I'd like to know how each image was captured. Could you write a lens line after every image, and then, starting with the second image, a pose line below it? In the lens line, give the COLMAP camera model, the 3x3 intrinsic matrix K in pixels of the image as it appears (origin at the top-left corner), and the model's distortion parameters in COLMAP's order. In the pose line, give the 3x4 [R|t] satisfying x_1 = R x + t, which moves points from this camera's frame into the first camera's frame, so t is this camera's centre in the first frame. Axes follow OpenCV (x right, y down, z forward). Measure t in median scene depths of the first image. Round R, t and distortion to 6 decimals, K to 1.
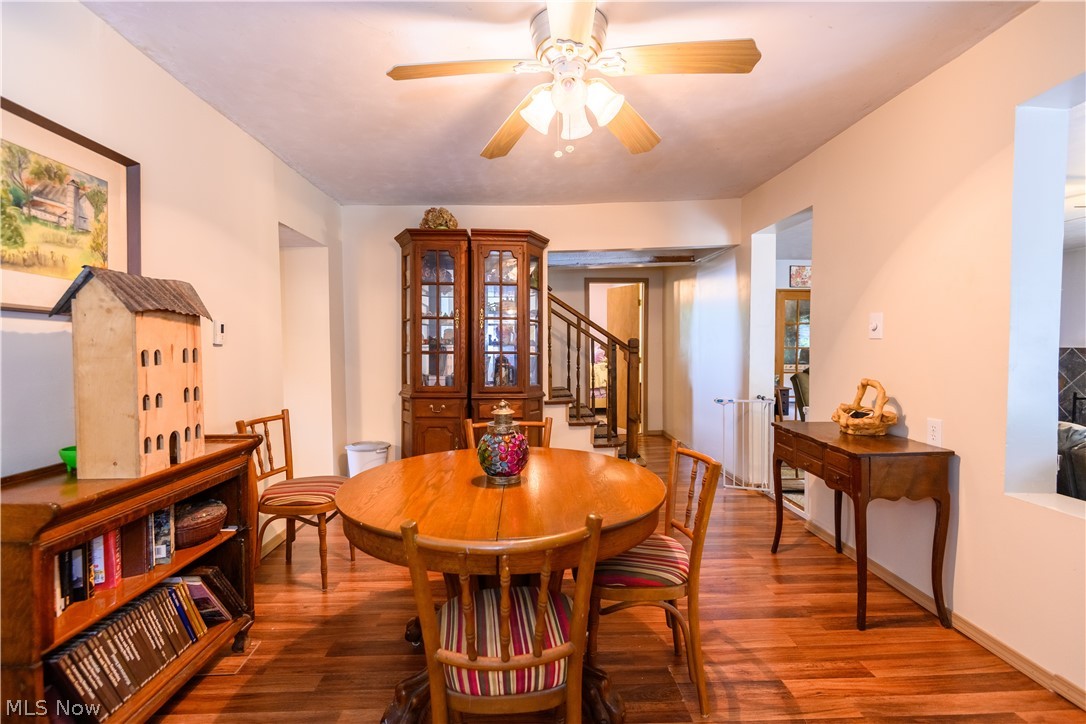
lens RADIAL K [[498.5, 0, 543.2], [0, 498.5, 355.2], [0, 0, 1]] dist [0.009993, -0.001037]
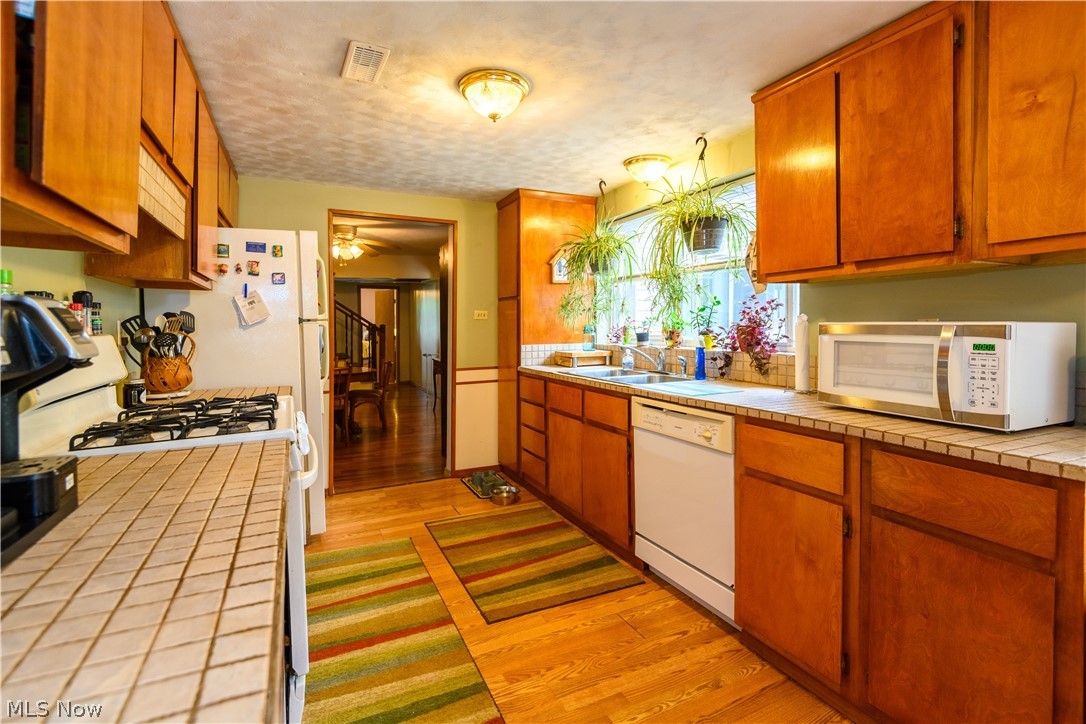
lens RADIAL K [[507.0, 0, 539.5], [0, 507.0, 329.2], [0, 0, 1]] dist [0.021736, -0.000559]
pose [[0.913537, 0.002045, 0.406751, -0.103994], [0.005716, 0.999824, -0.017865, 0.034468], [-0.406716, 0.018646, 0.913364, -1.659979]]
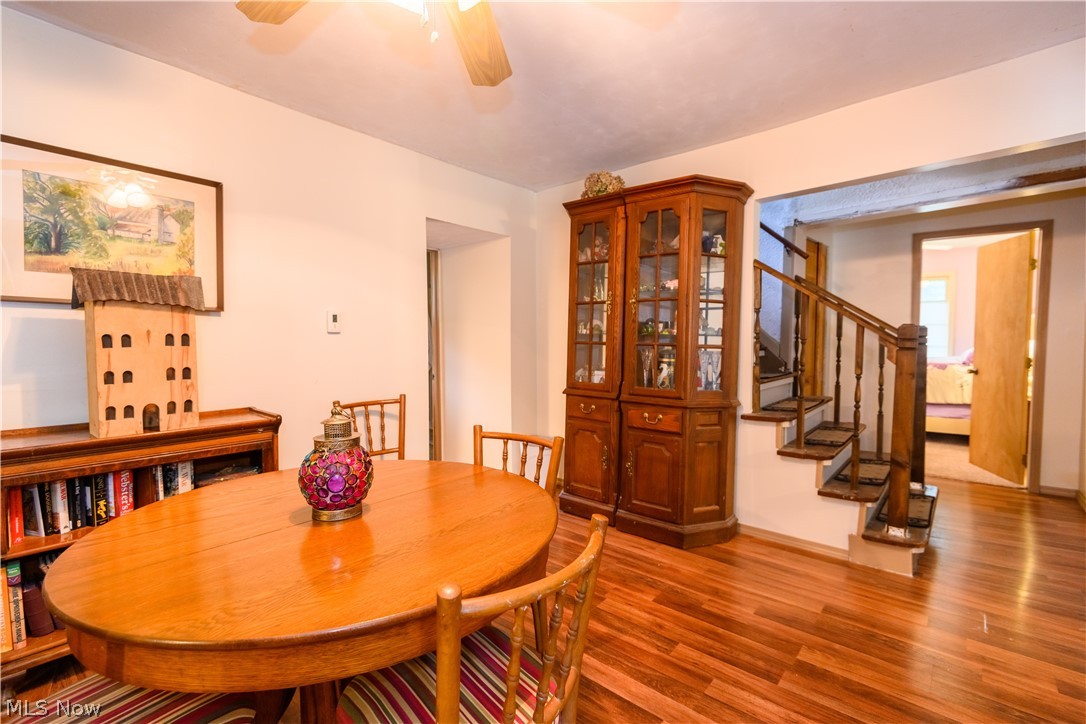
lens RADIAL K [[498.5, 0, 543.2], [0, 498.5, 355.2], [0, 0, 1]] dist [0.009993, -0.001037]
pose [[0.735120, 0.032220, -0.677171, 0.428623], [-0.020564, 0.999470, 0.025232, -0.006804], [0.677625, -0.004624, 0.735393, 0.443143]]
